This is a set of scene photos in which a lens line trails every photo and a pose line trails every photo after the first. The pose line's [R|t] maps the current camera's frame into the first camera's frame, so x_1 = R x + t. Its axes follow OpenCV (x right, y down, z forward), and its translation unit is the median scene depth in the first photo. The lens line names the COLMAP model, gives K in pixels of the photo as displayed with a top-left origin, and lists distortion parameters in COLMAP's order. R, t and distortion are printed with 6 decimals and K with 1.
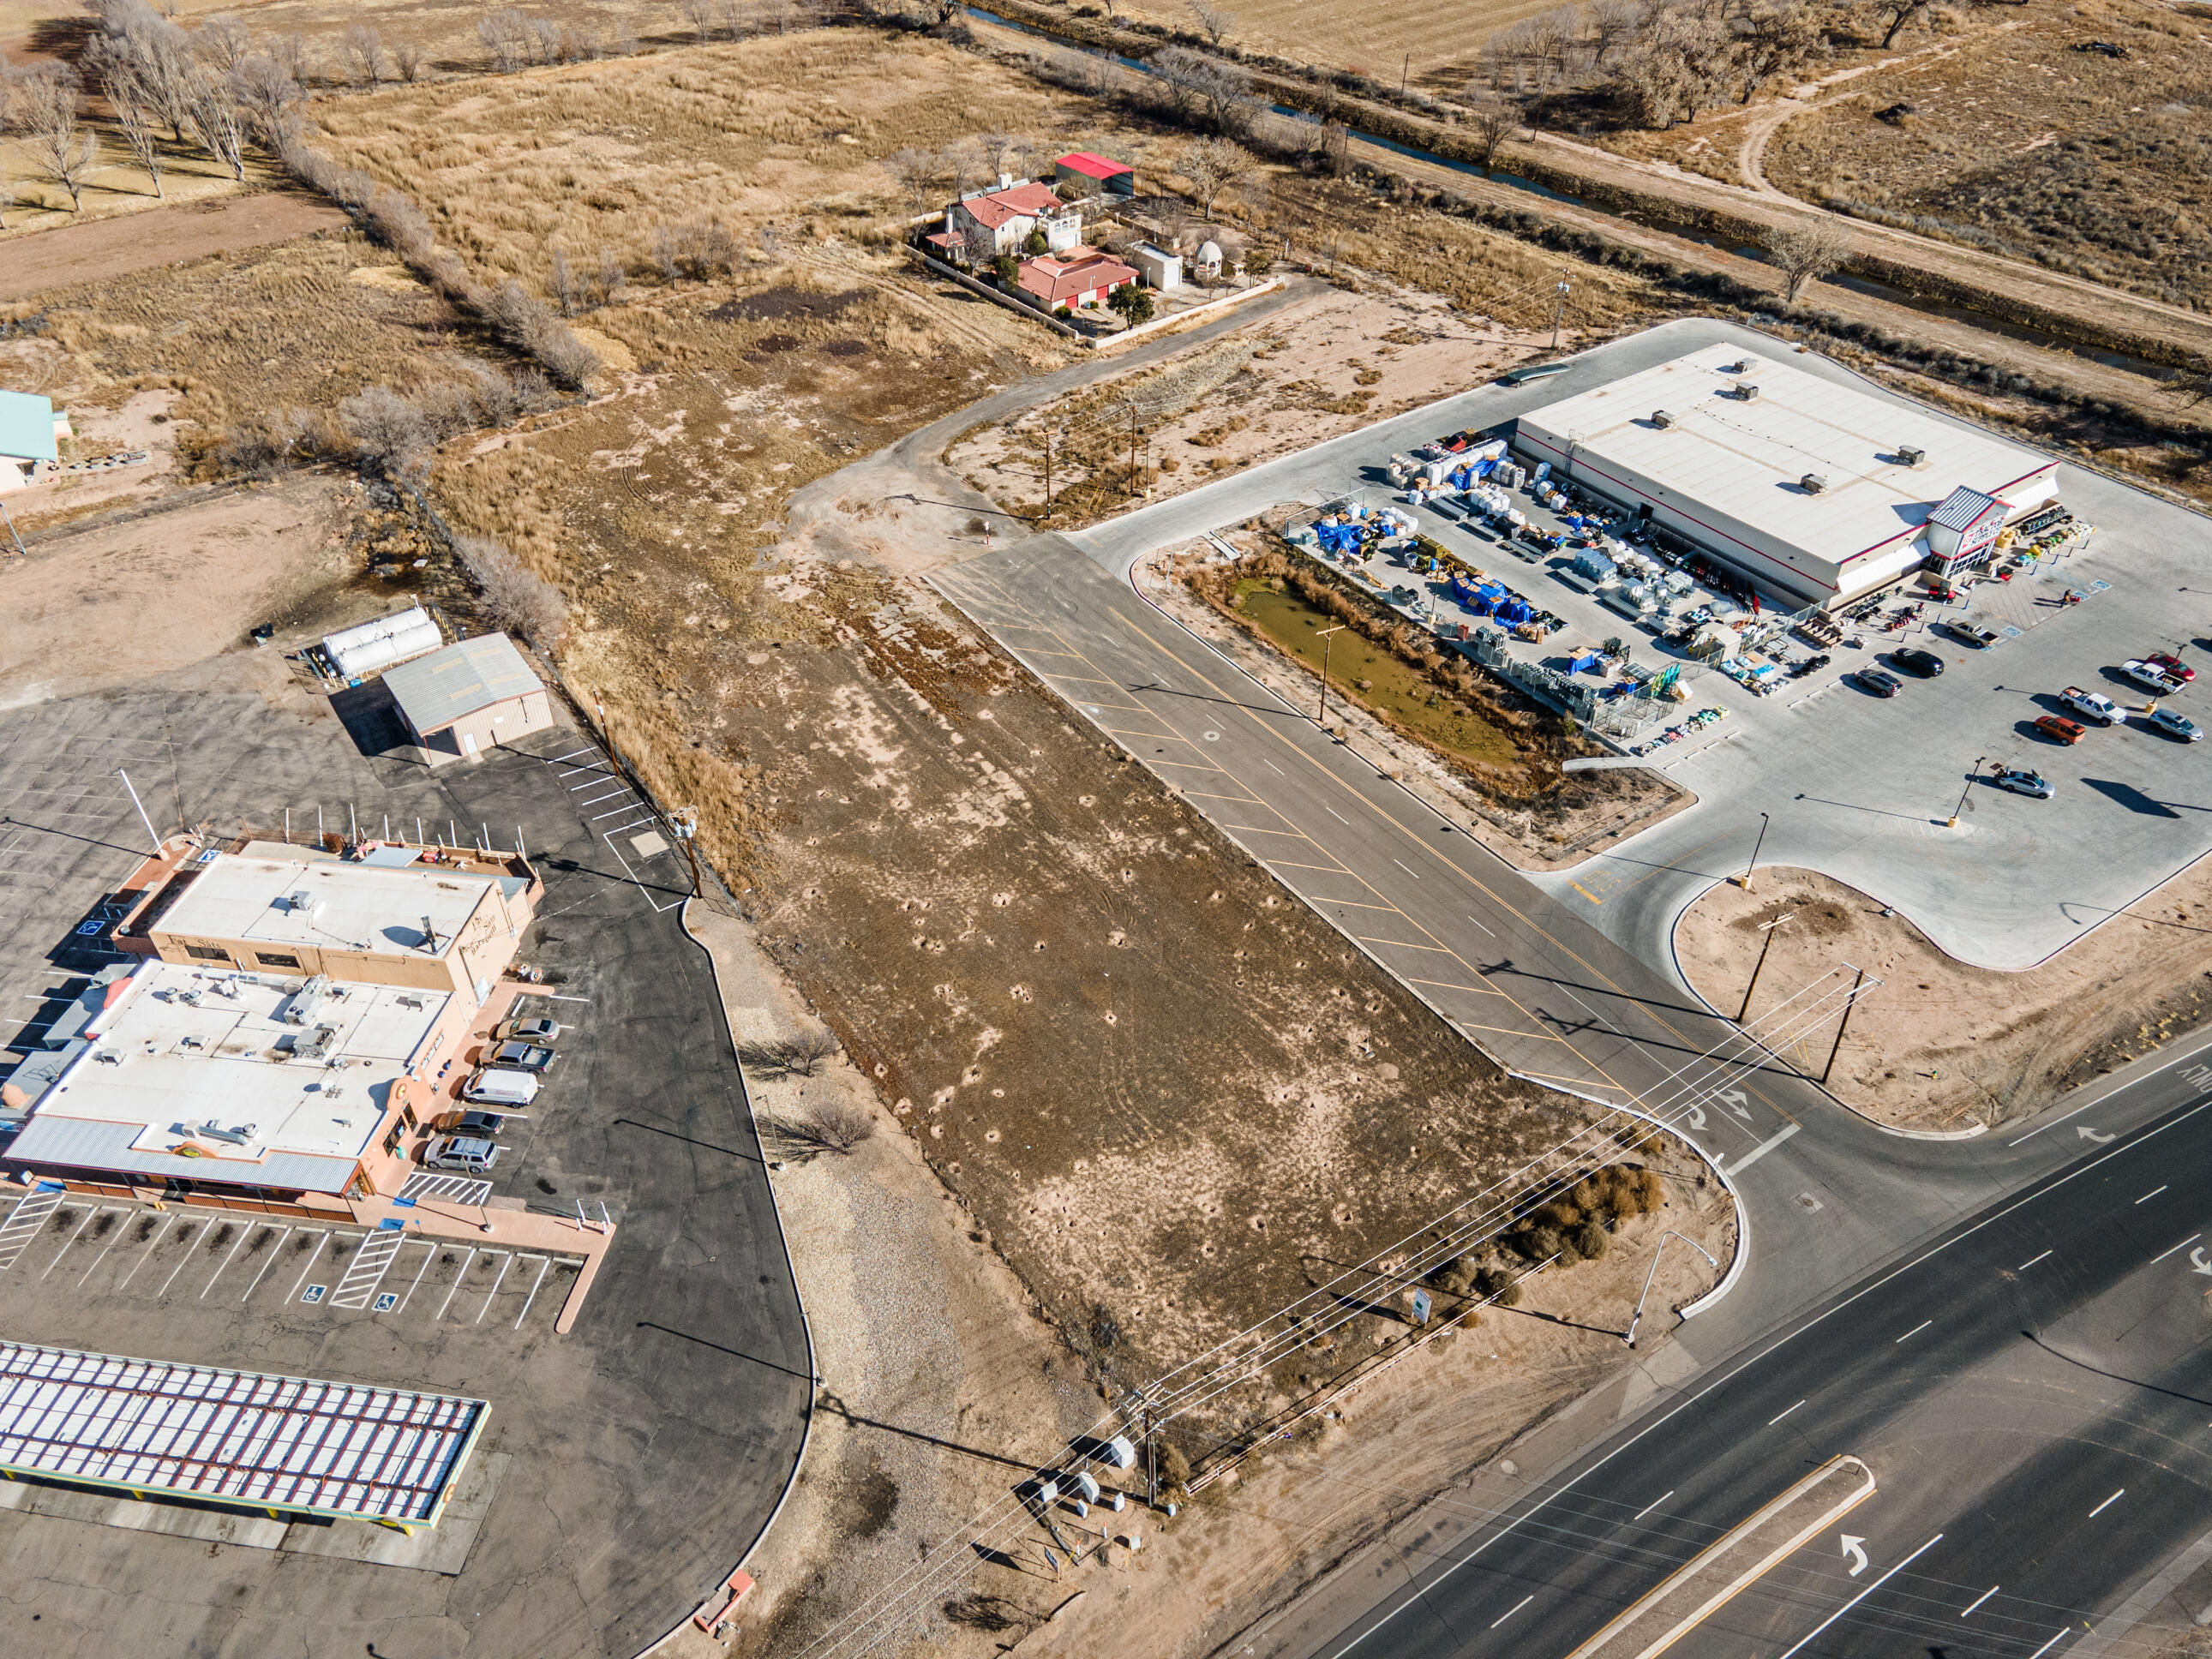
lens RADIAL K [[1602.0, 0, 1088.2], [0, 1602.0, 832.3], [0, 0, 1]] dist [0.019555, 0.054607]
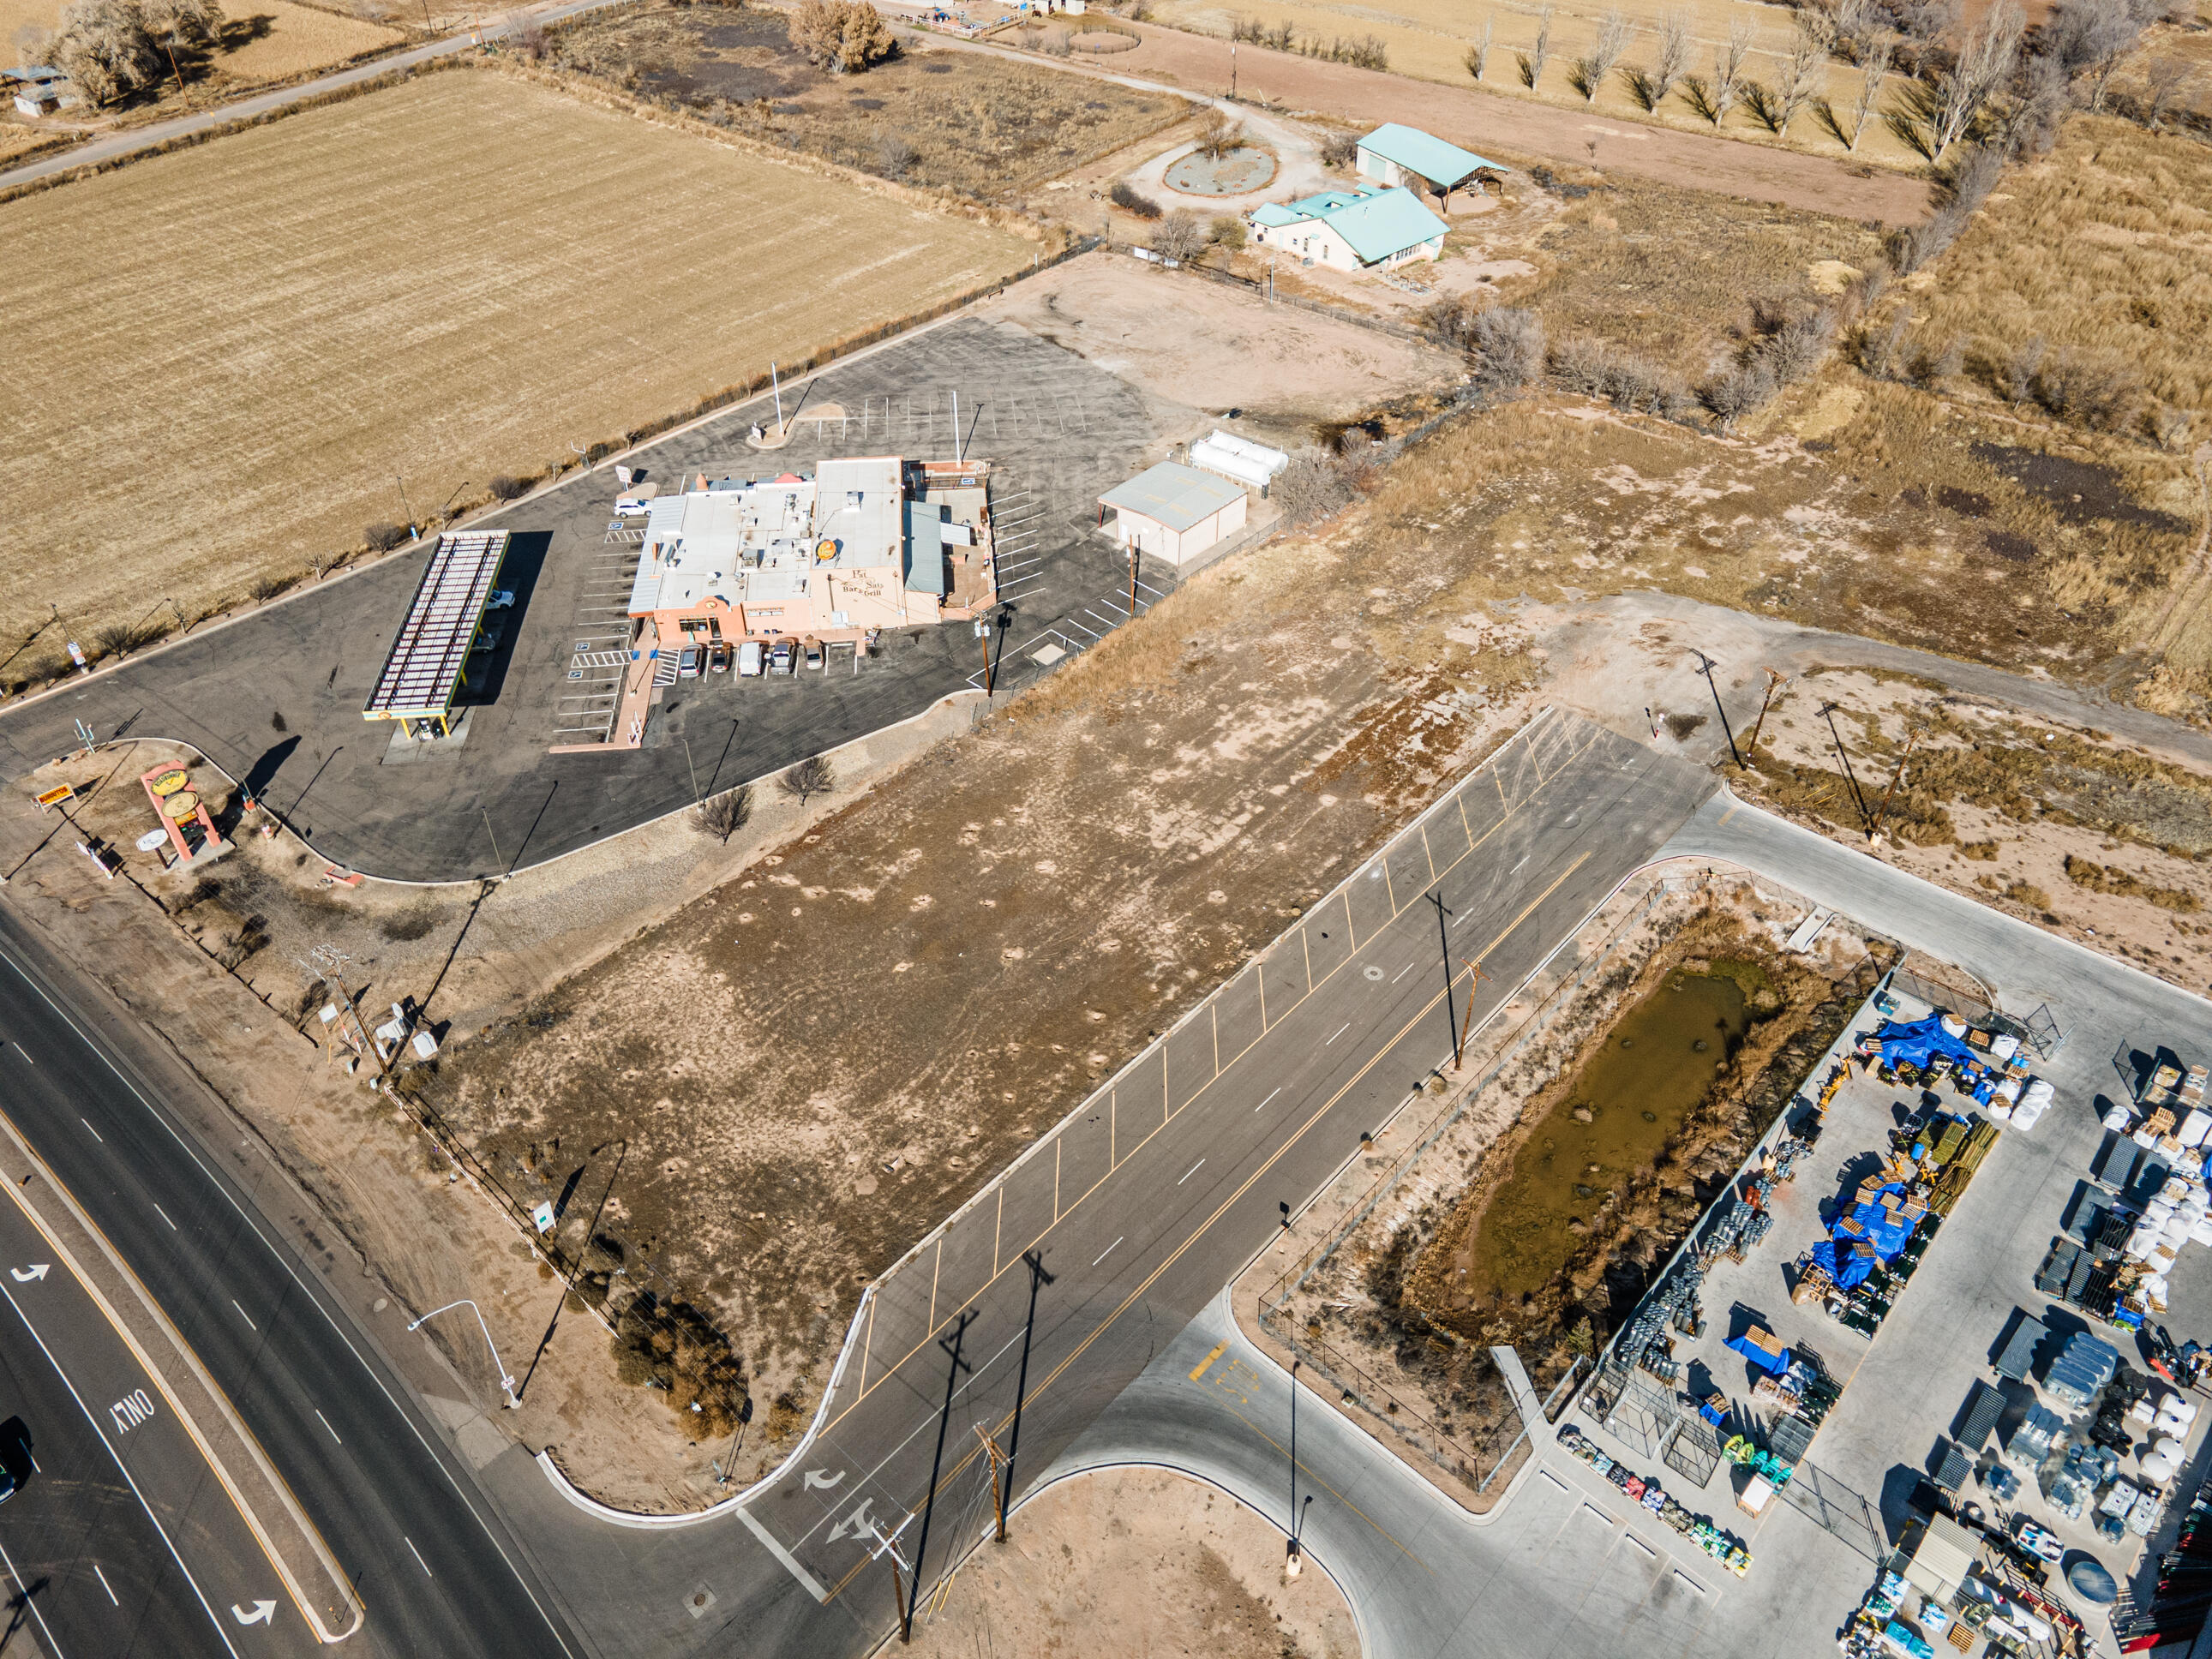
lens RADIAL K [[1602.0, 0, 1088.2], [0, 1602.0, 832.3], [0, 0, 1]] dist [0.019555, 0.054607]
pose [[0.235100, 0.636402, -0.734656, 0.548315], [-0.622229, 0.679205, 0.389246, -0.308454], [0.746699, 0.365612, 0.555669, 0.356286]]
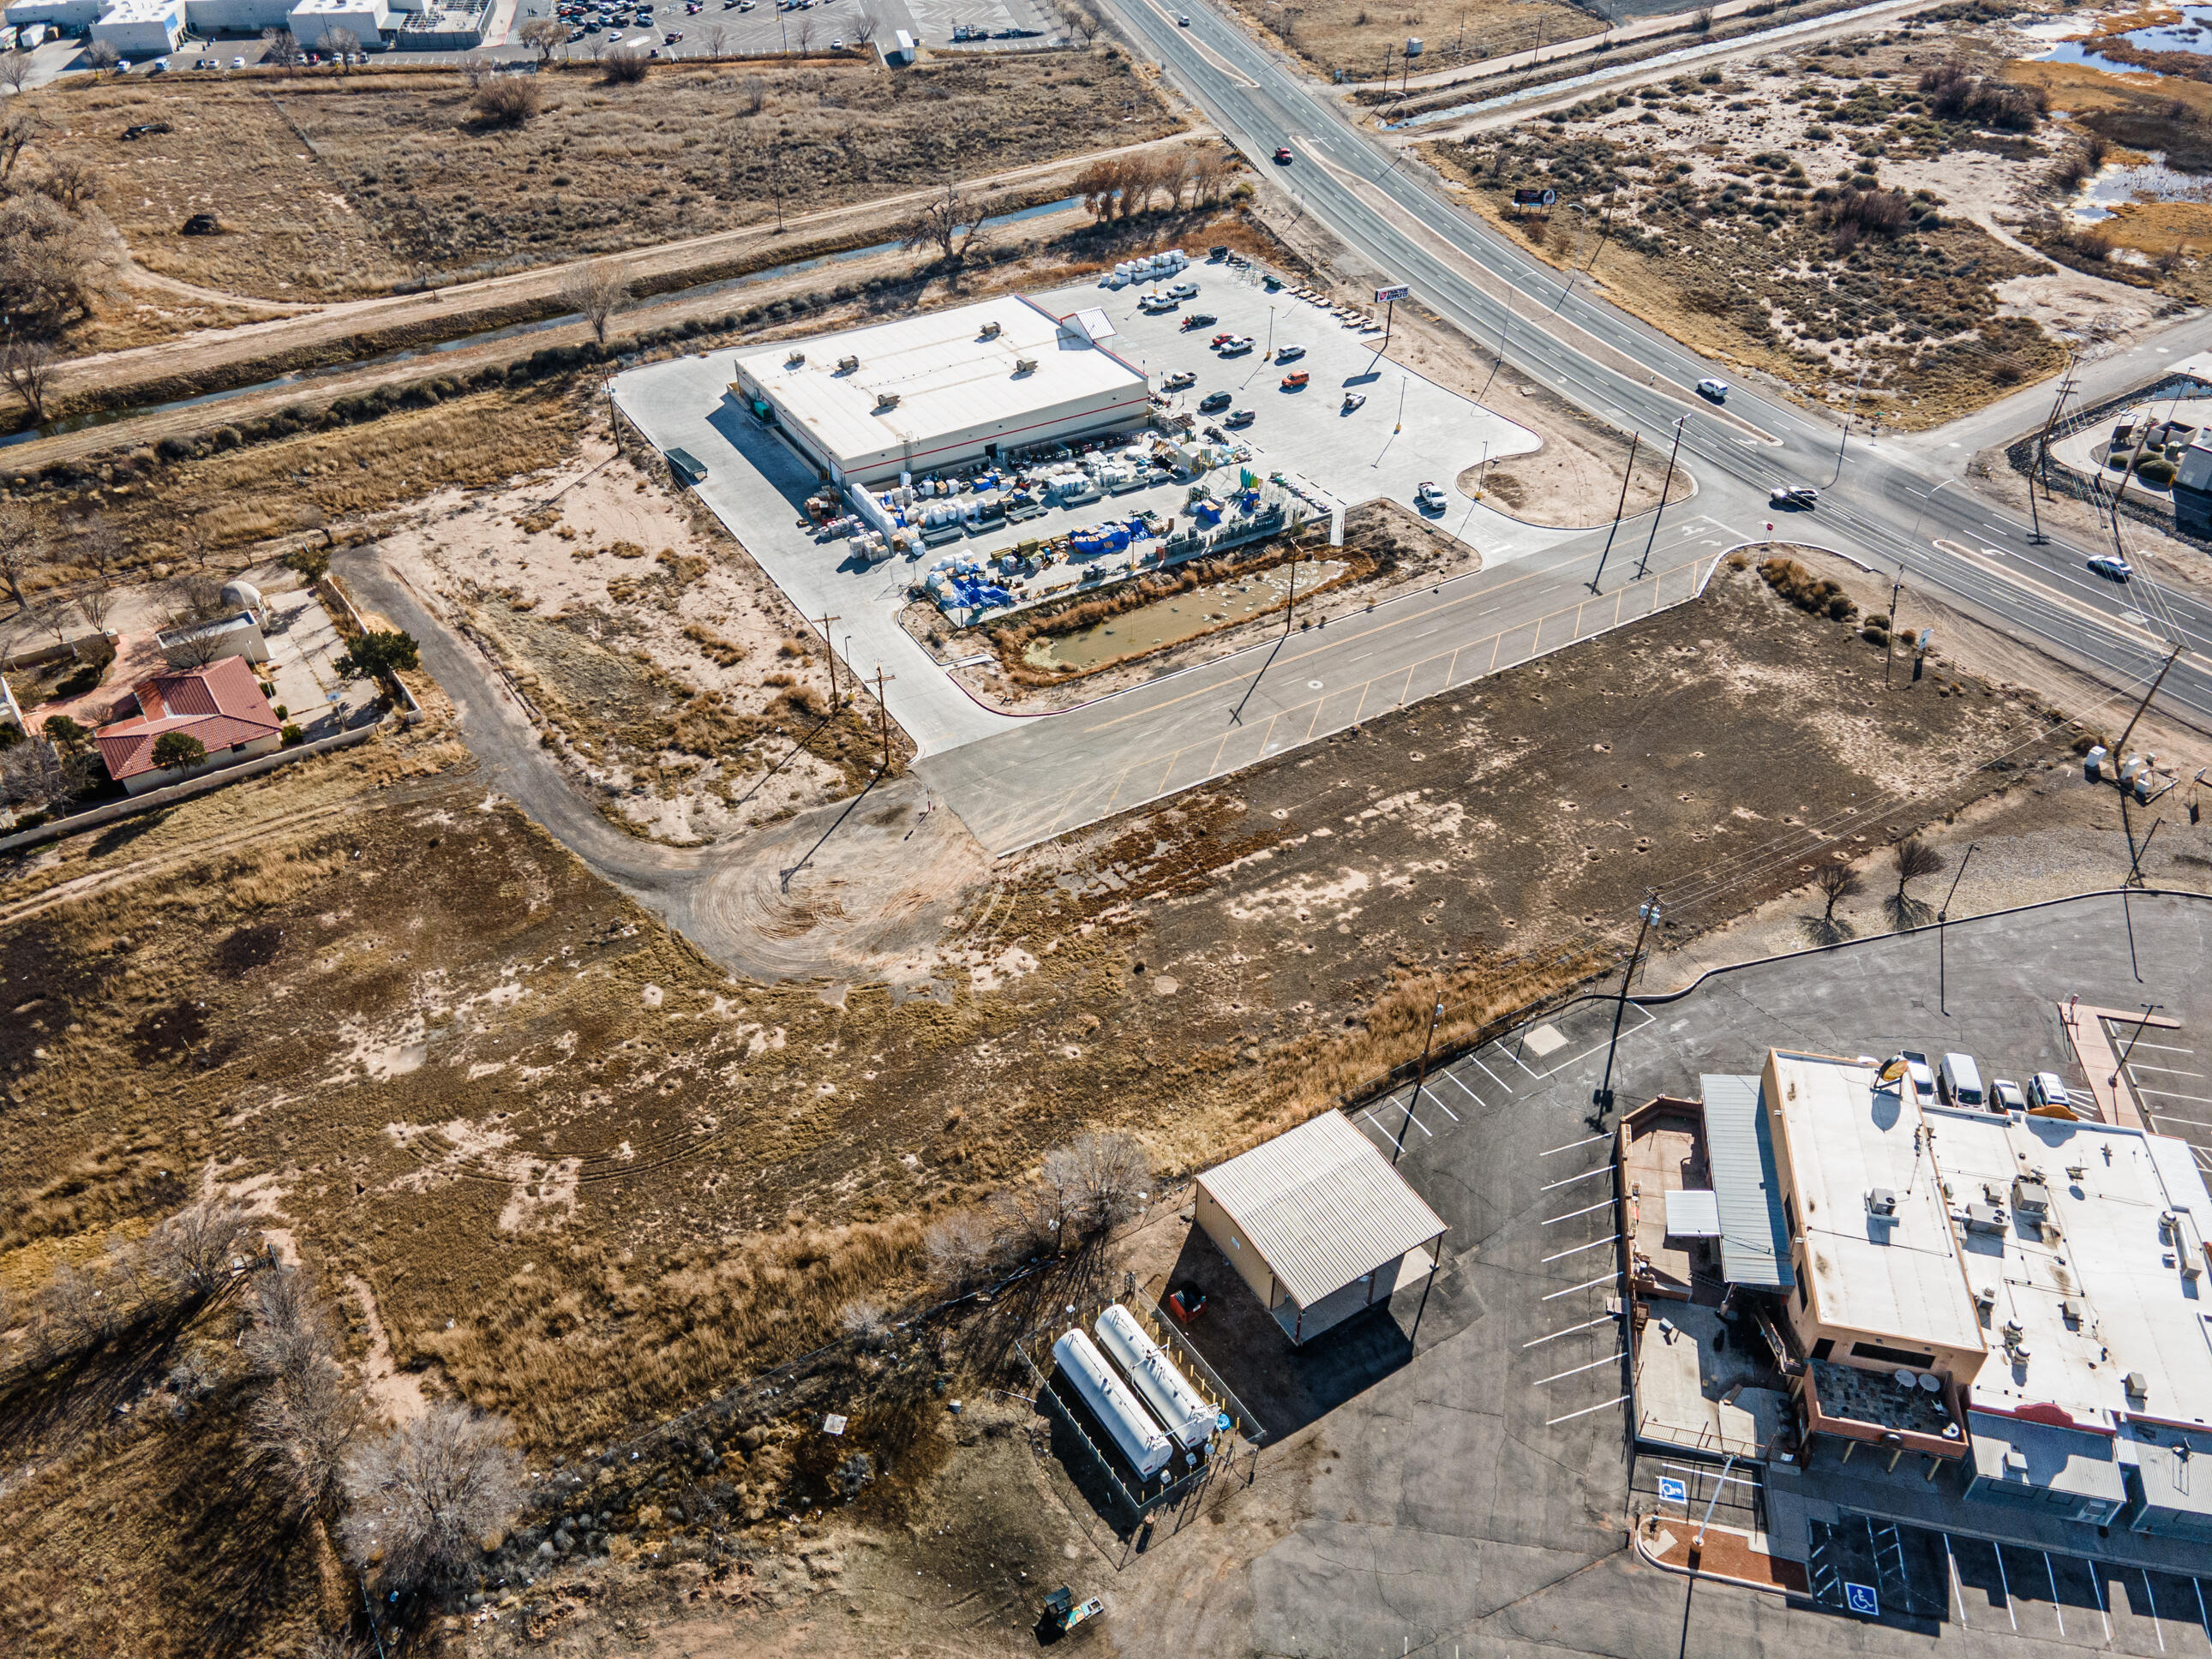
lens RADIAL K [[1602.0, 0, 1088.2], [0, 1602.0, 832.3], [0, 0, 1]] dist [0.019555, 0.054607]
pose [[0.064025, -0.609596, 0.790123, -0.768096], [0.645107, 0.629361, 0.433291, -0.511134], [-0.761405, 0.481972, 0.433549, 0.623120]]
